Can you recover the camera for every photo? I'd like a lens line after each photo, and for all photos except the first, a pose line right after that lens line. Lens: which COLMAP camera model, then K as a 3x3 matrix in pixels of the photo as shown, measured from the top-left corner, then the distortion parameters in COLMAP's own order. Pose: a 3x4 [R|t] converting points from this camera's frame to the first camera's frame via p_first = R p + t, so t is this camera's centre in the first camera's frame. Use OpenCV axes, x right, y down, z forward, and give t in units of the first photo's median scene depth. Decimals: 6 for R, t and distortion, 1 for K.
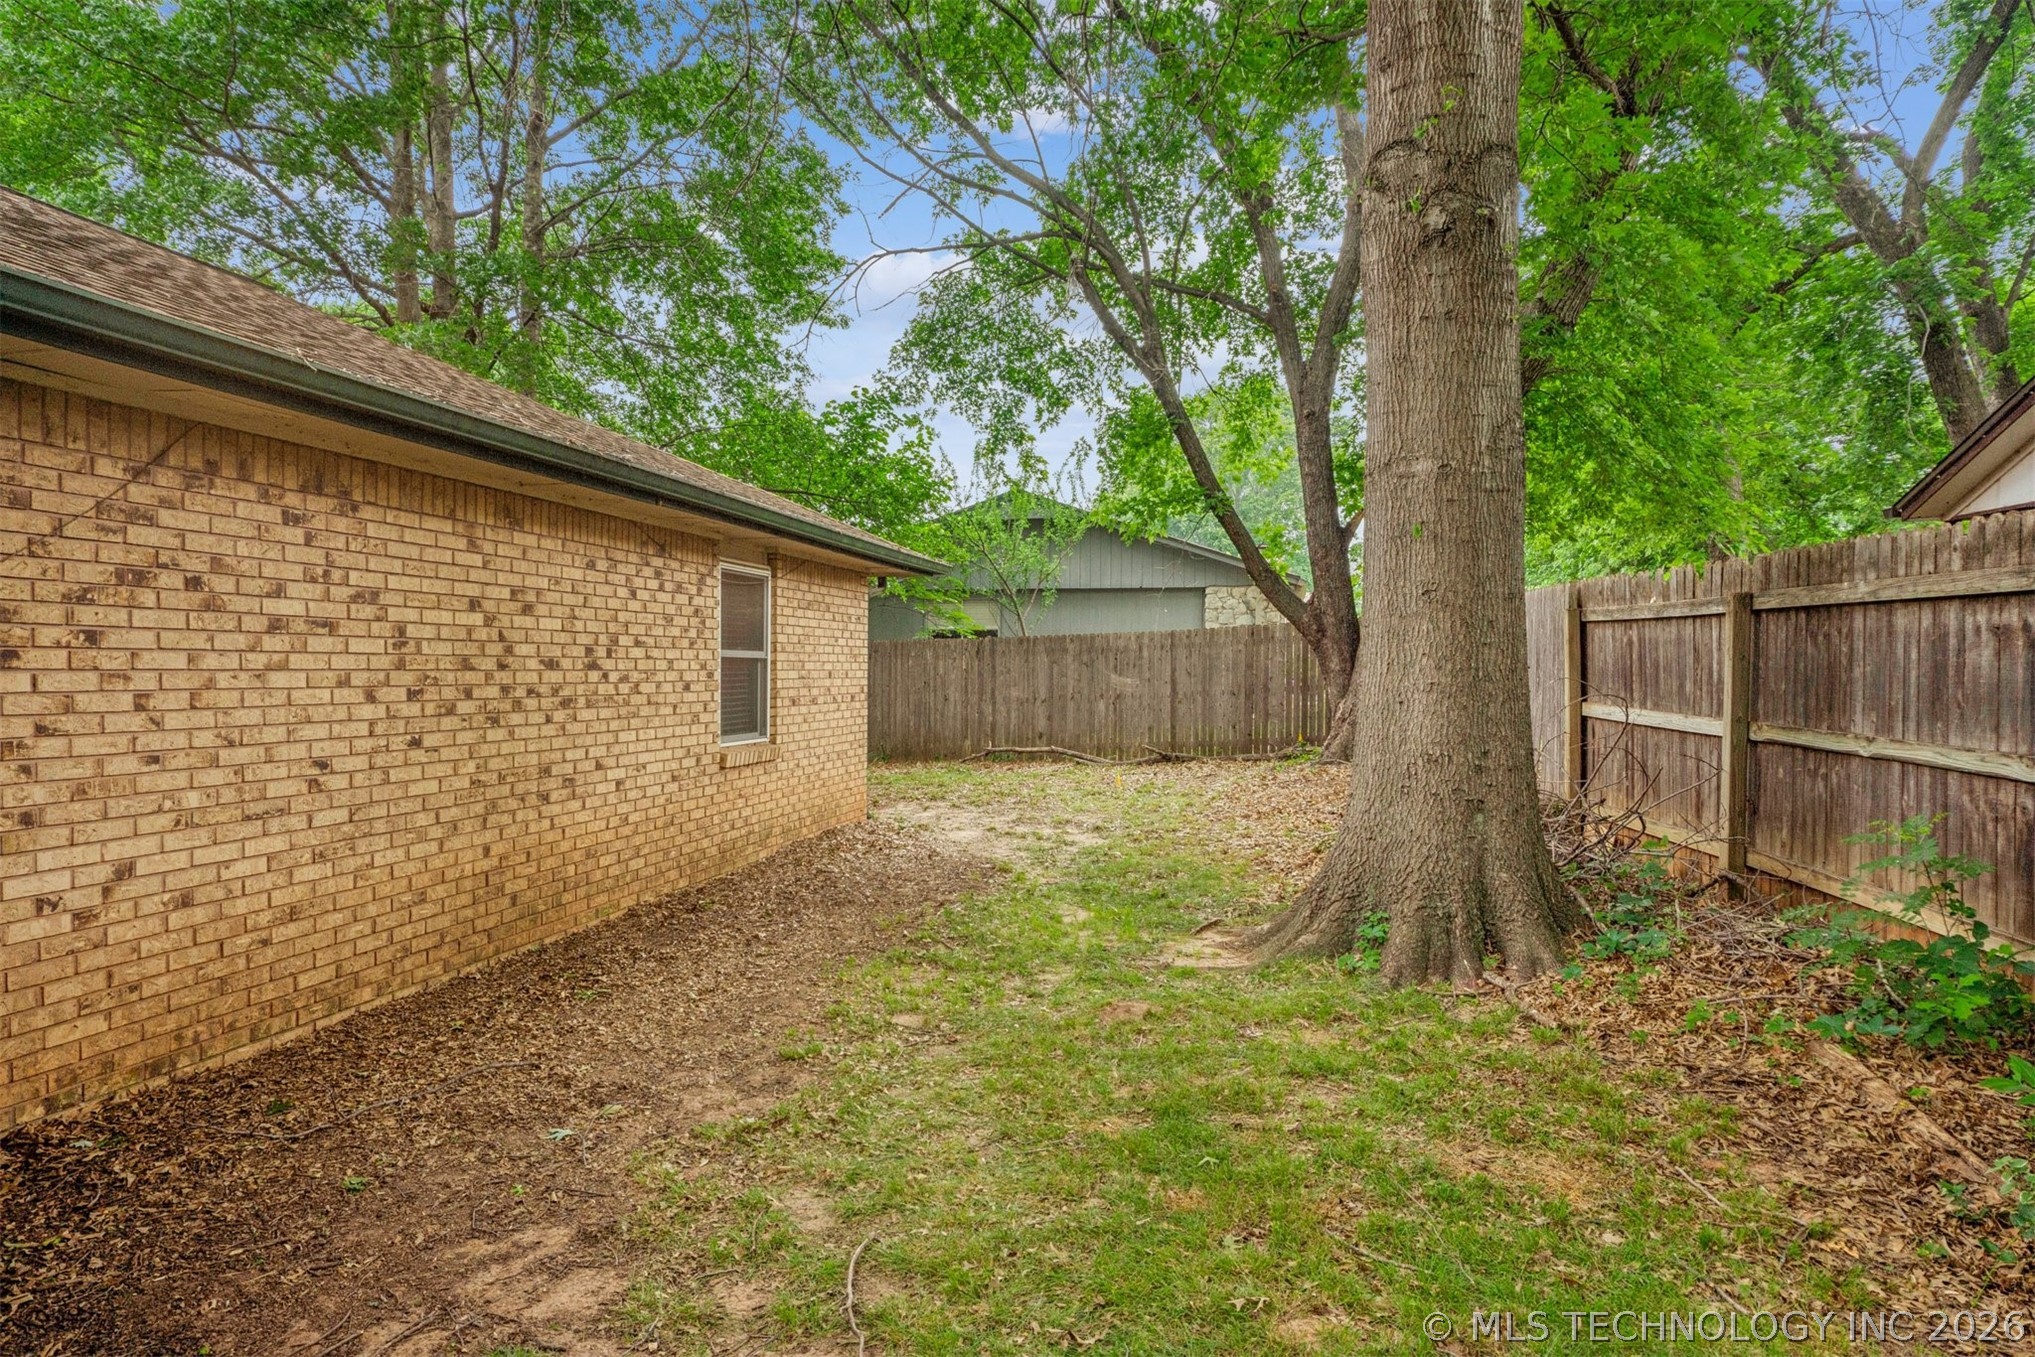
lens RADIAL K [[1205.1, 0, 1017.5], [0, 1205.1, 678.5], [0, 0, 1]] dist [0.005727, 0.002040]
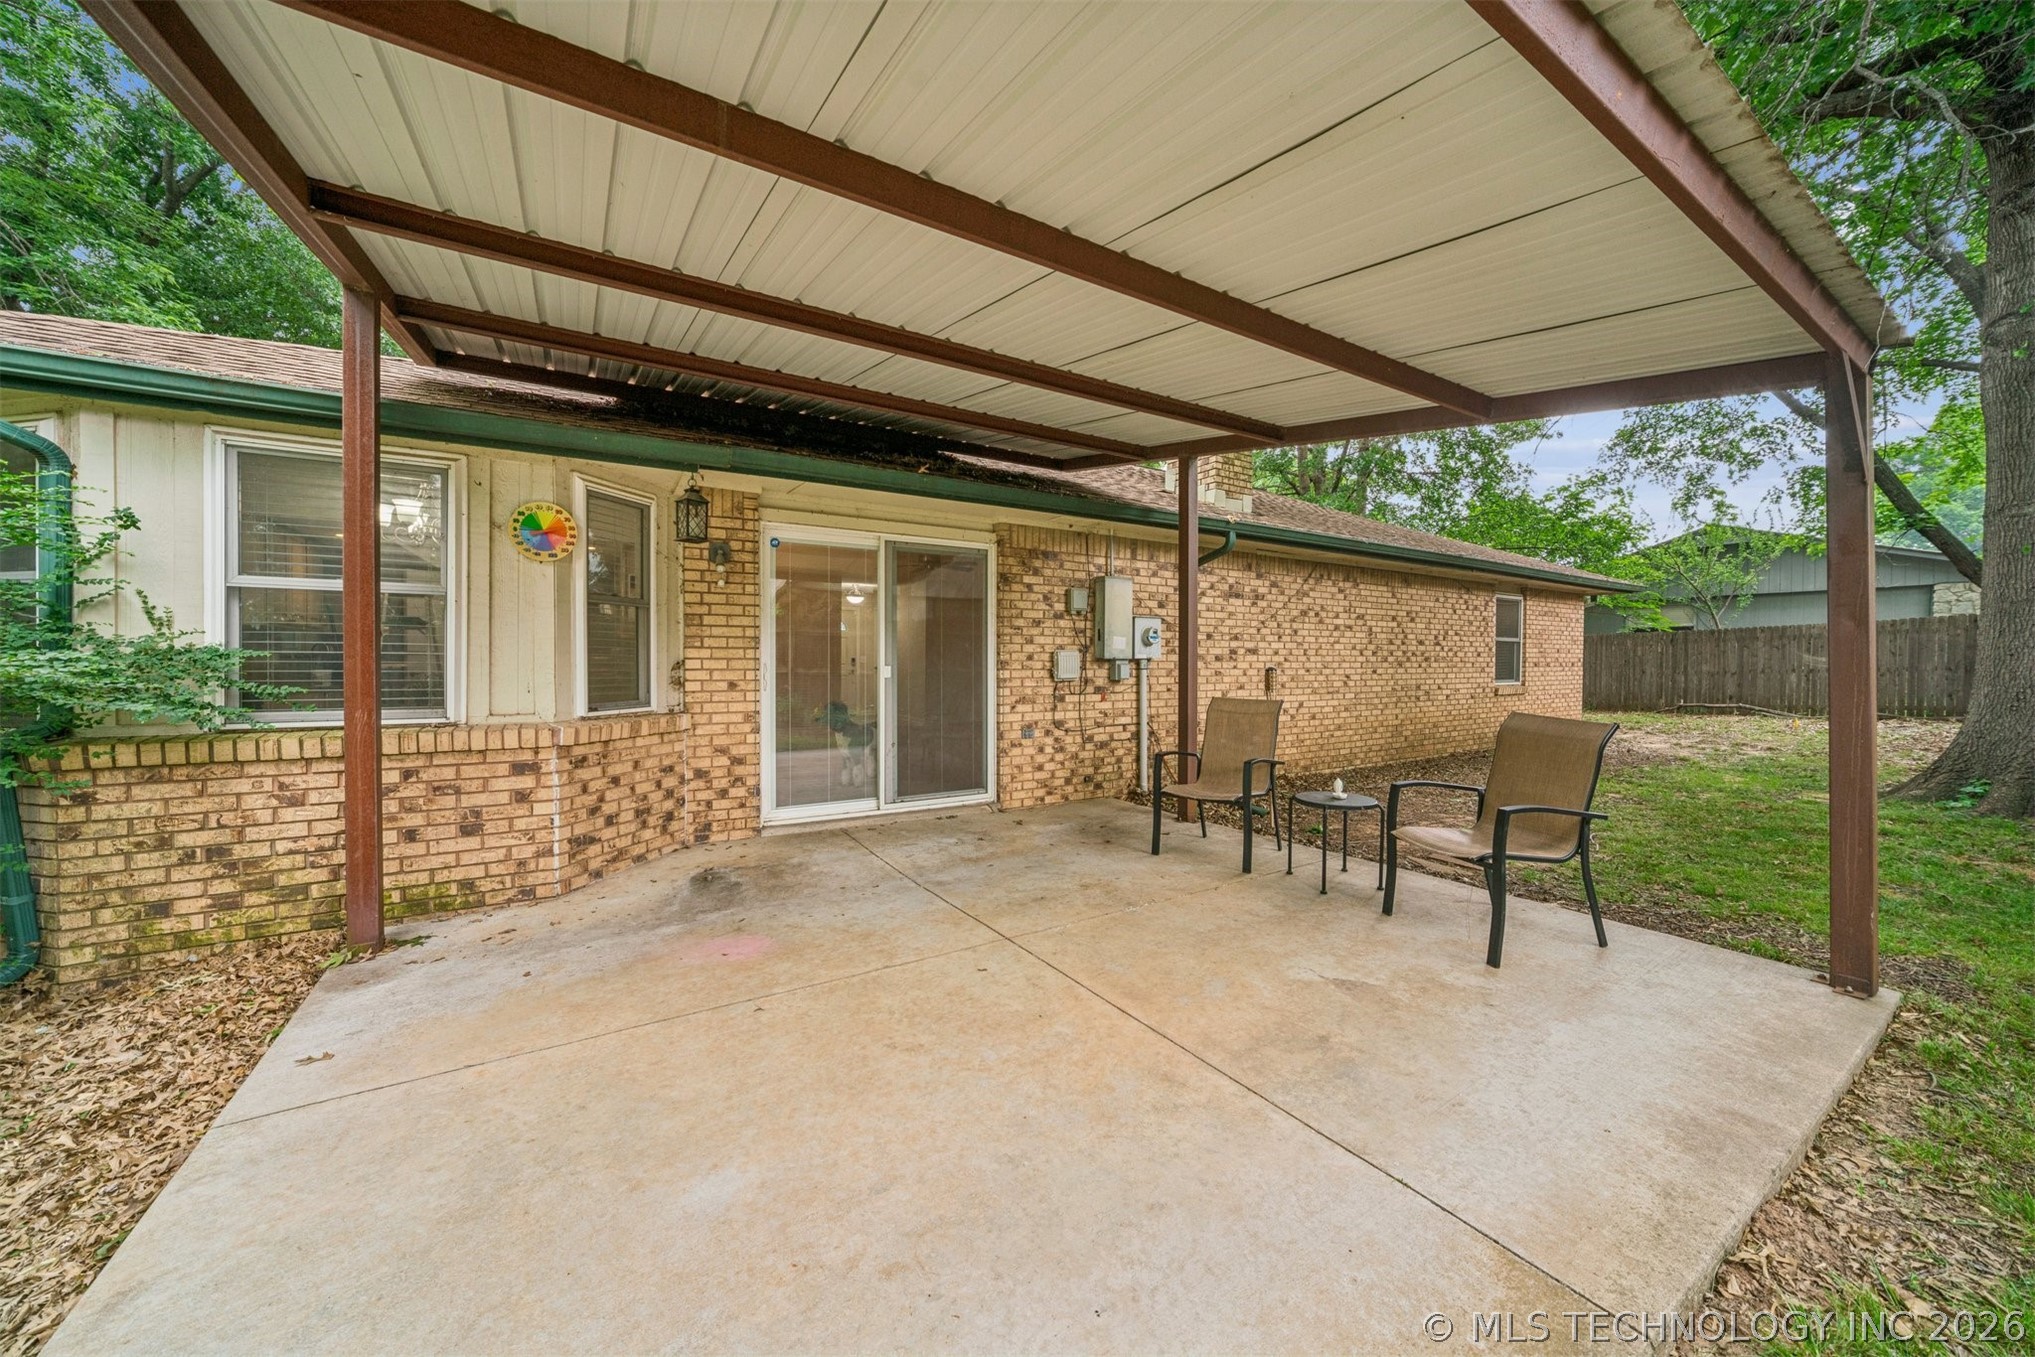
lens RADIAL K [[707.6, 0, 1008.5], [0, 707.6, 667.2], [0, 0, 1]] dist [-0.010688, 0.000428]
pose [[0.698648, 0.006440, -0.715437, 0.017209], [-0.005744, 0.999978, 0.003393, 0.015499], [0.715443, 0.001739, 0.698669, -0.236000]]
